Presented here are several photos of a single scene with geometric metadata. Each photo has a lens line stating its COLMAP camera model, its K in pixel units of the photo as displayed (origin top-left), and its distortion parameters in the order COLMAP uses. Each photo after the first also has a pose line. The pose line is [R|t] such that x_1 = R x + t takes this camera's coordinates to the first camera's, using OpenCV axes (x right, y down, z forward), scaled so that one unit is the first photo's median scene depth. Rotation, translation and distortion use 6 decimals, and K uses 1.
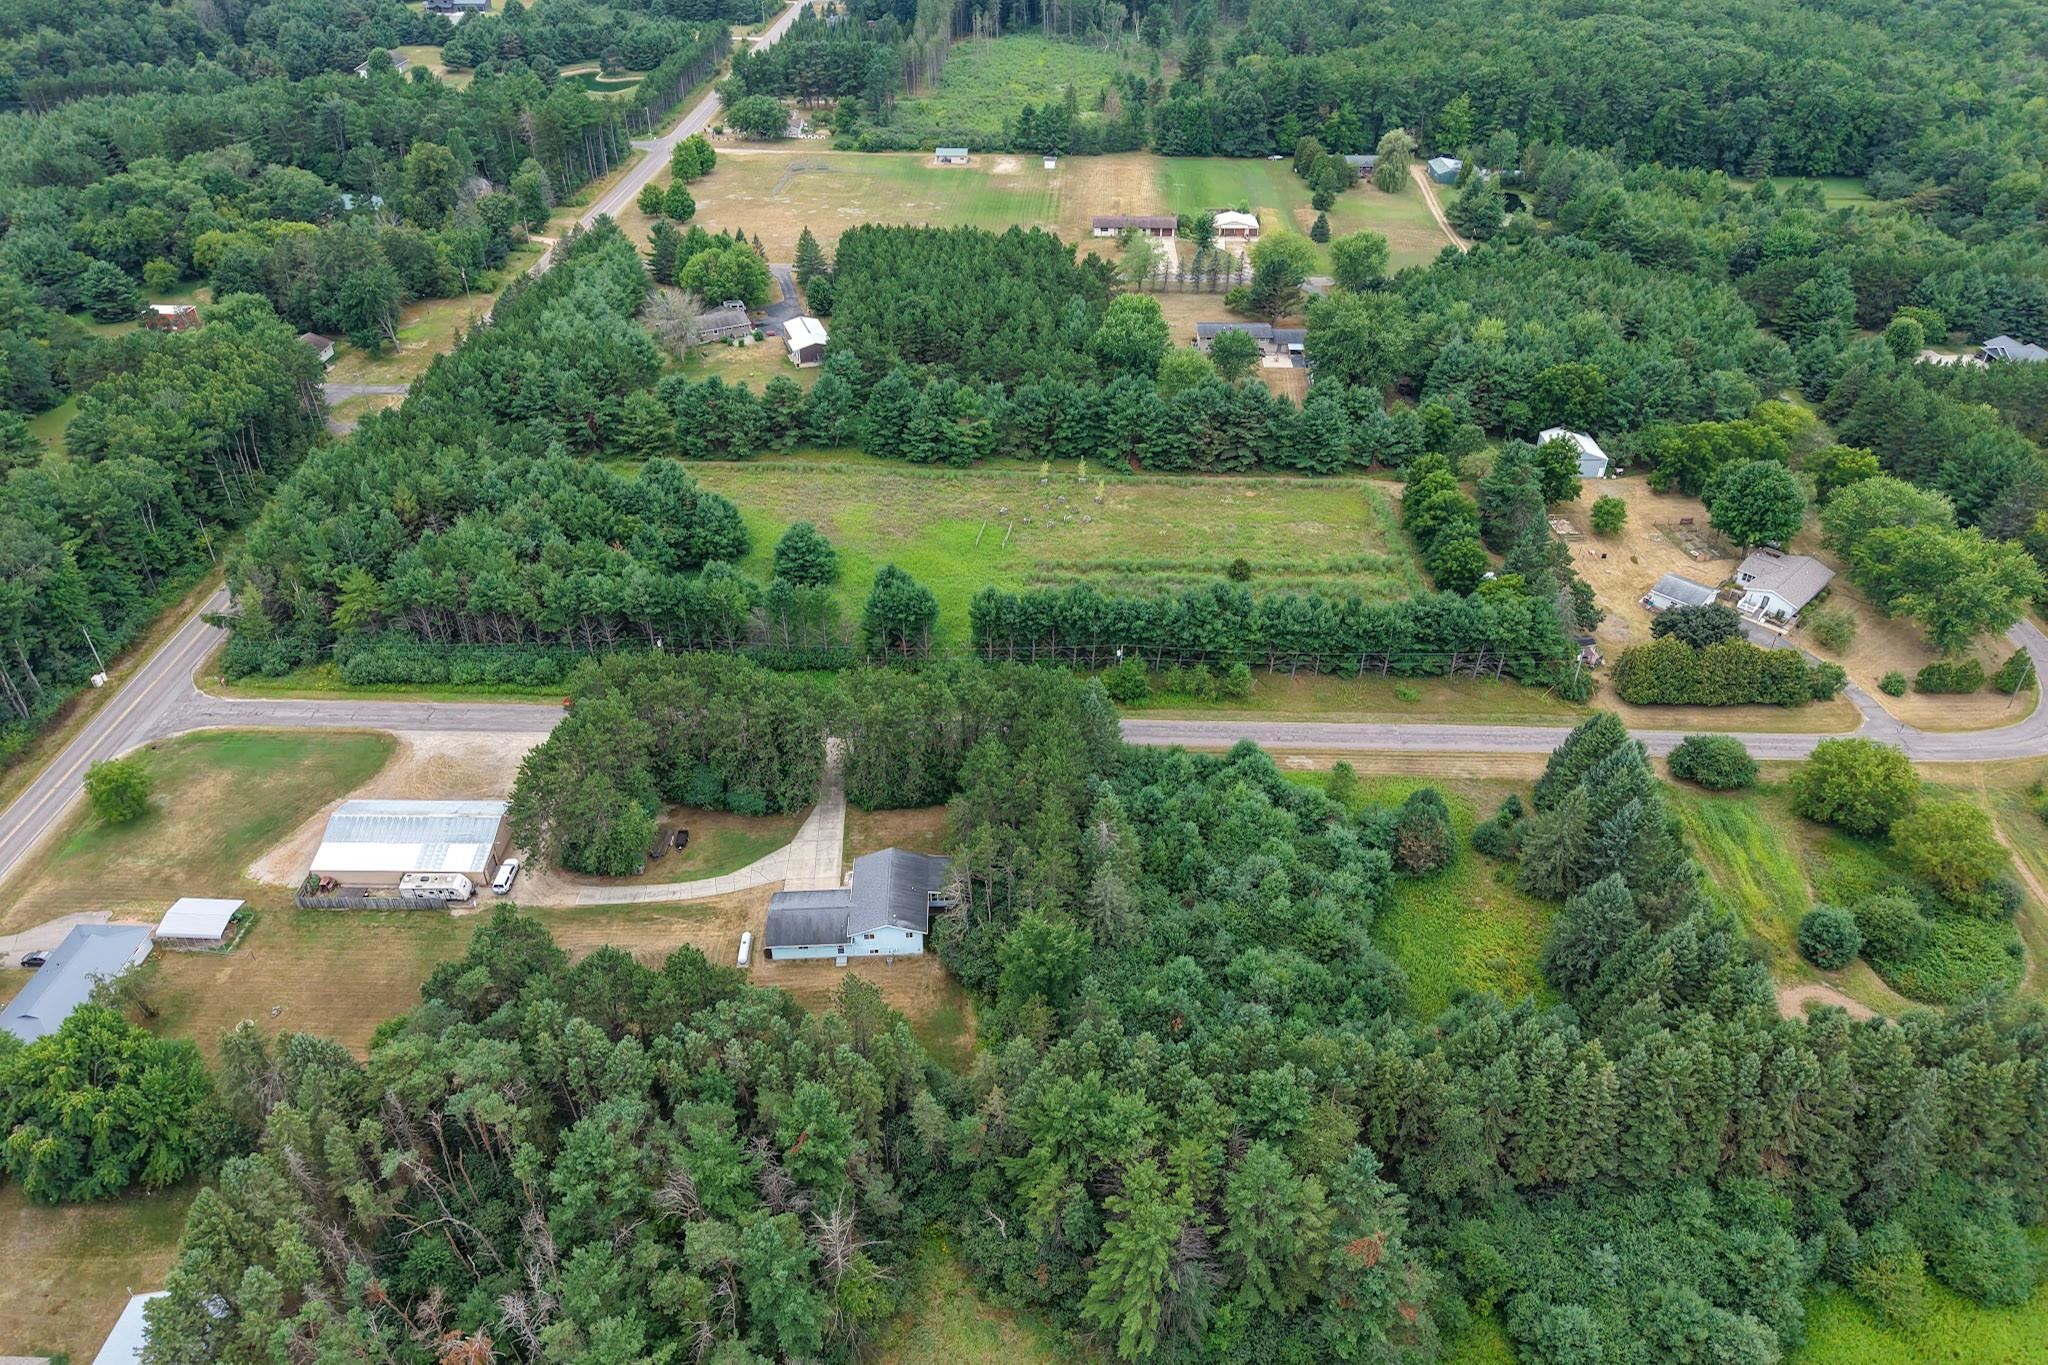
lens RADIAL K [[1381.7, 0, 1024.0], [0, 1381.7, 682.5], [0, 0, 1]] dist [0.004083, -0.020347]
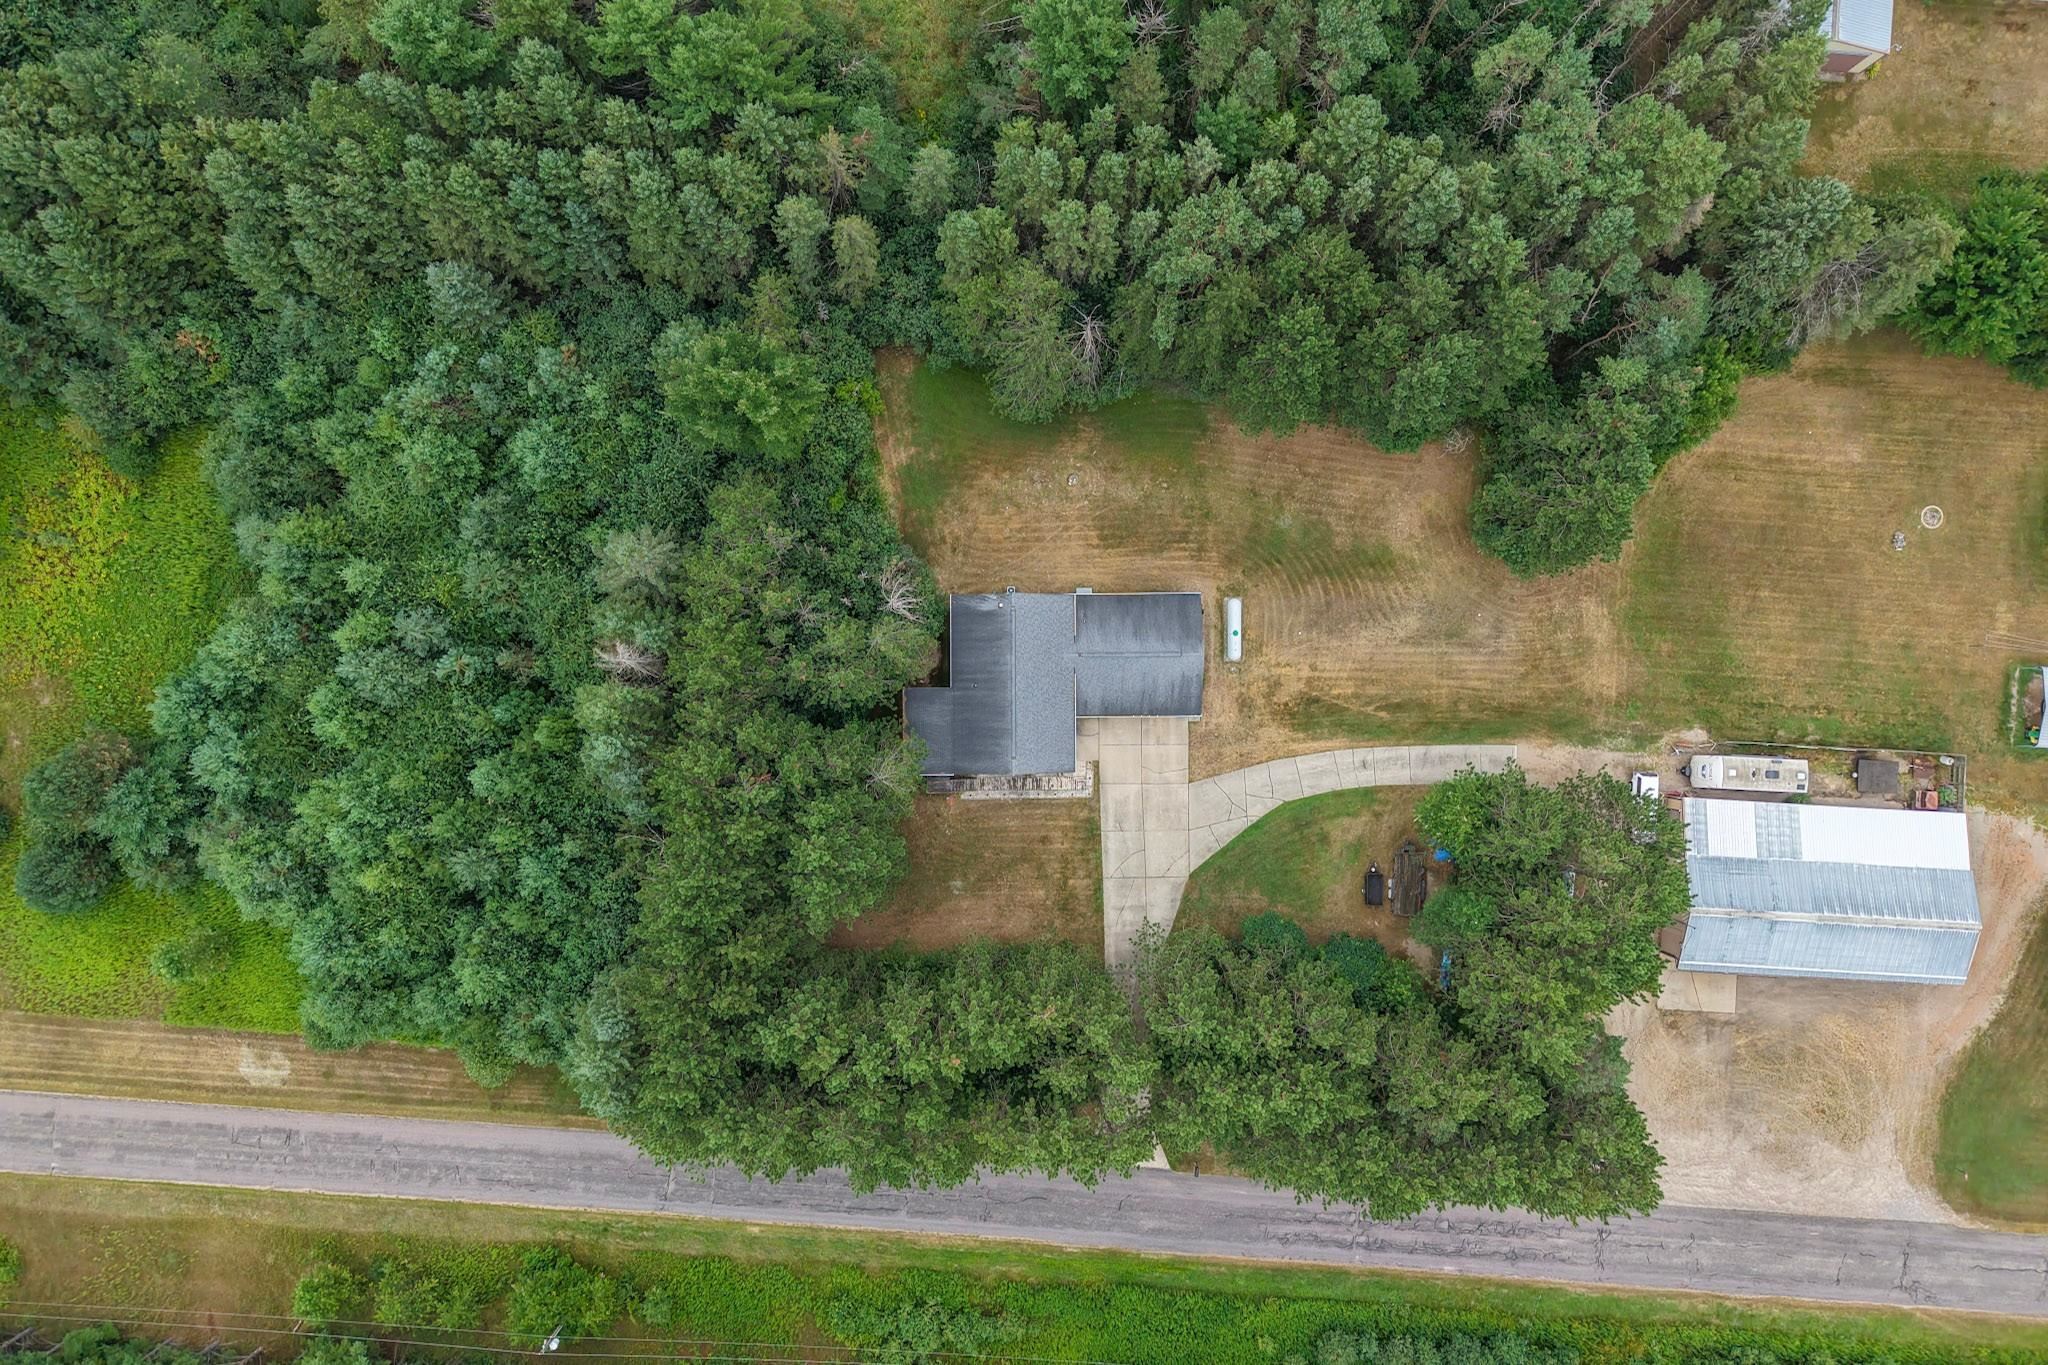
lens RADIAL K [[1381.7, 0, 1024.0], [0, 1381.7, 682.5], [0, 0, 1]] dist [0.004083, -0.020347]
pose [[-0.999052, -0.013456, -0.041392, -0.075345], [-0.024750, -0.606628, 0.794601, -0.309535], [-0.035802, 0.794872, 0.605720, 0.603764]]
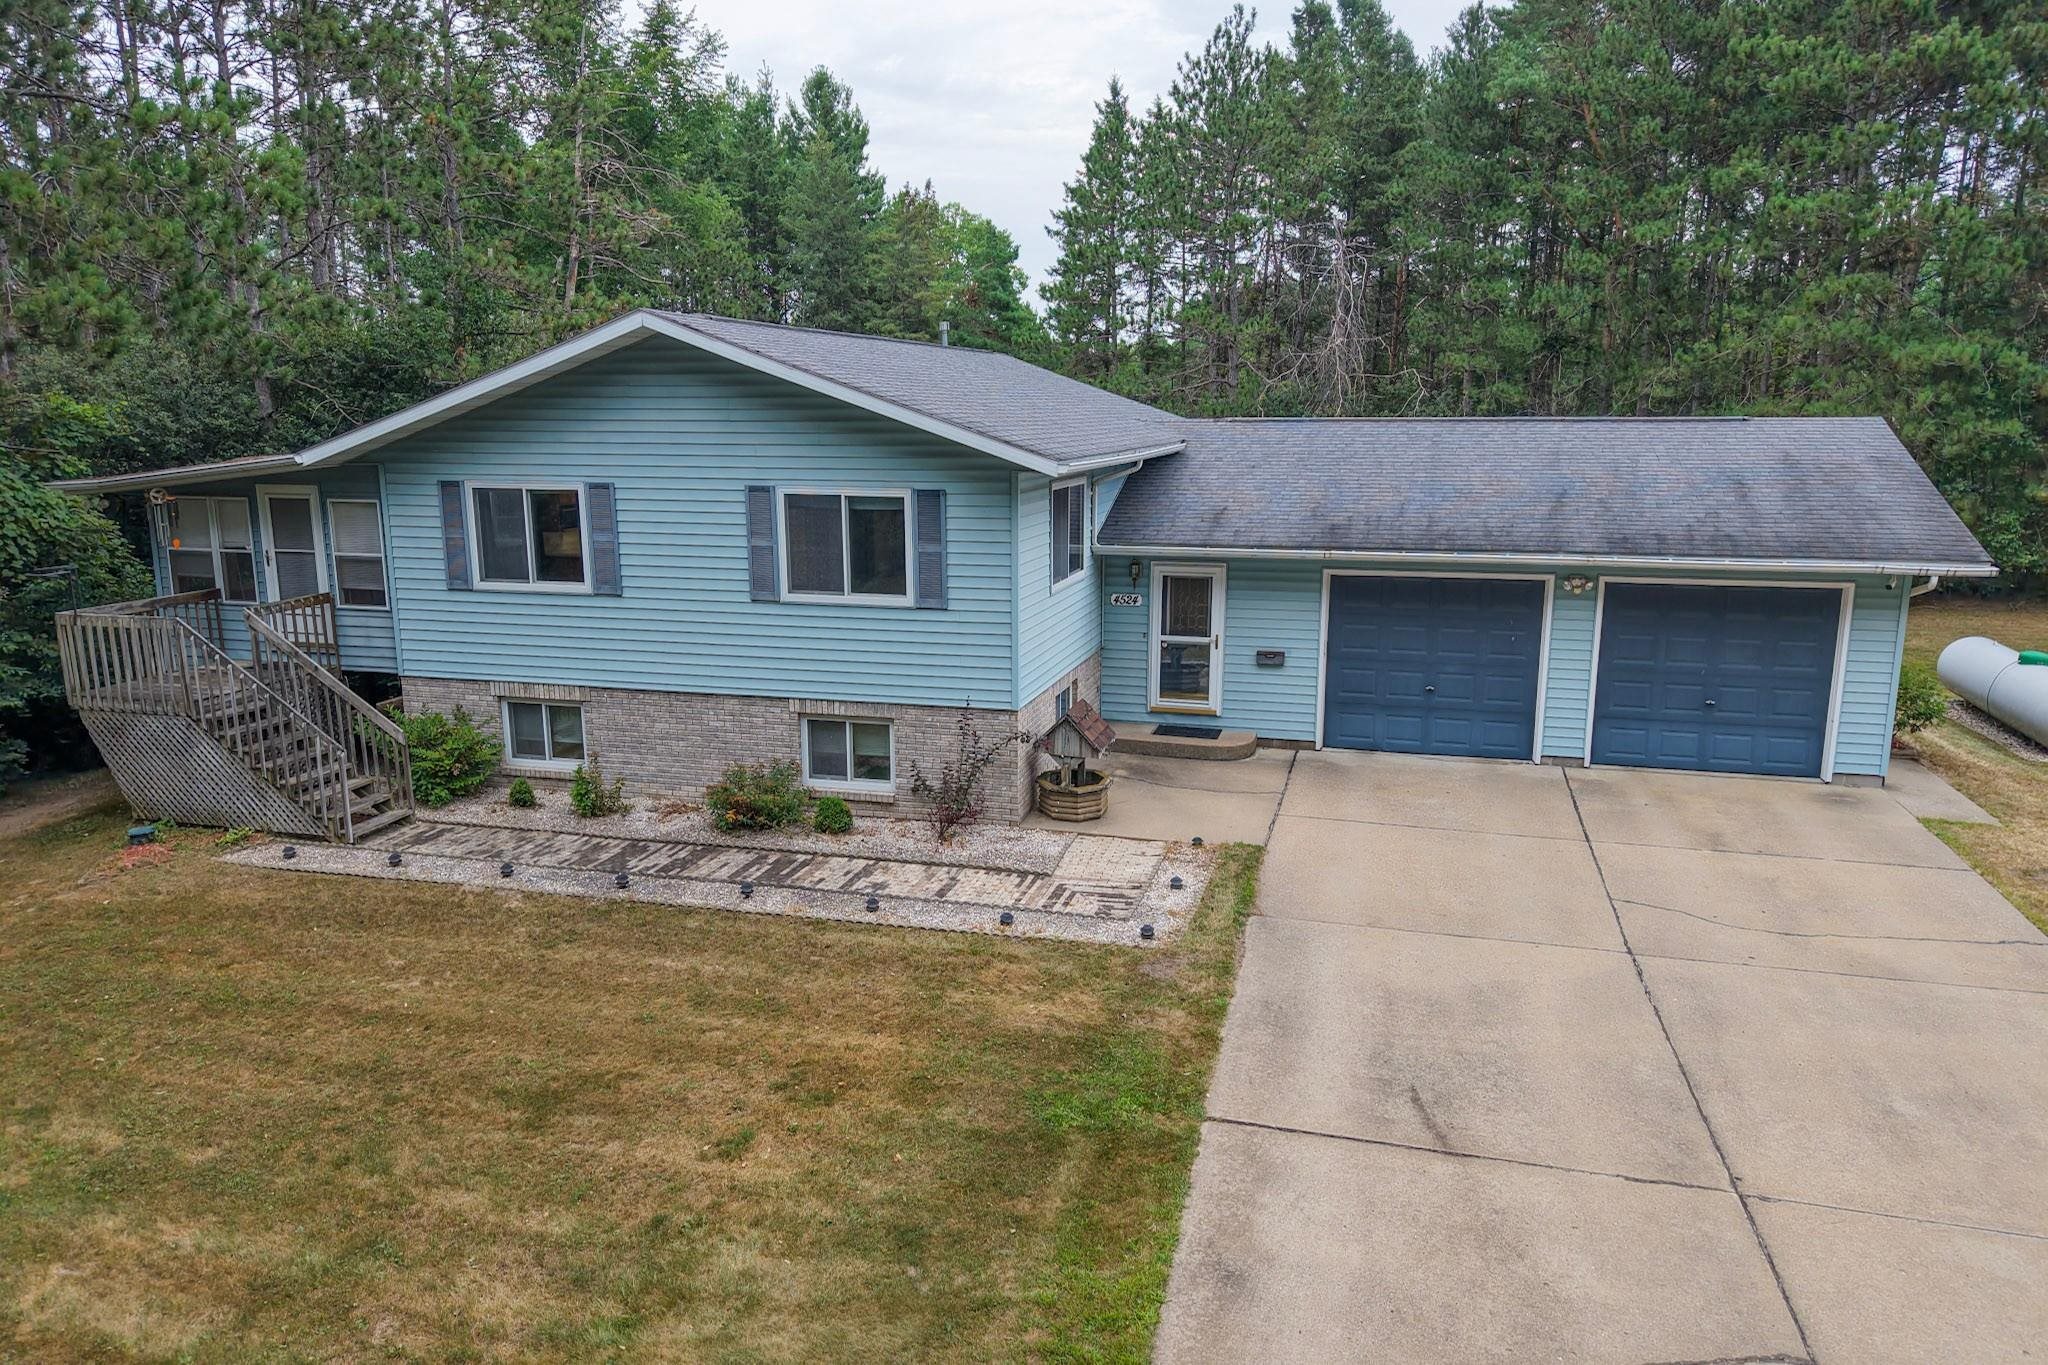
lens RADIAL K [[1381.7, 0, 1024.0], [0, 1381.7, 682.5], [0, 0, 1]] dist [0.004083, -0.020347]
pose [[-0.957899, -0.075781, 0.276925, -0.141763], [0.159110, 0.662757, 0.731735, 0.079863], [-0.238986, 0.744990, -0.622797, 1.042360]]
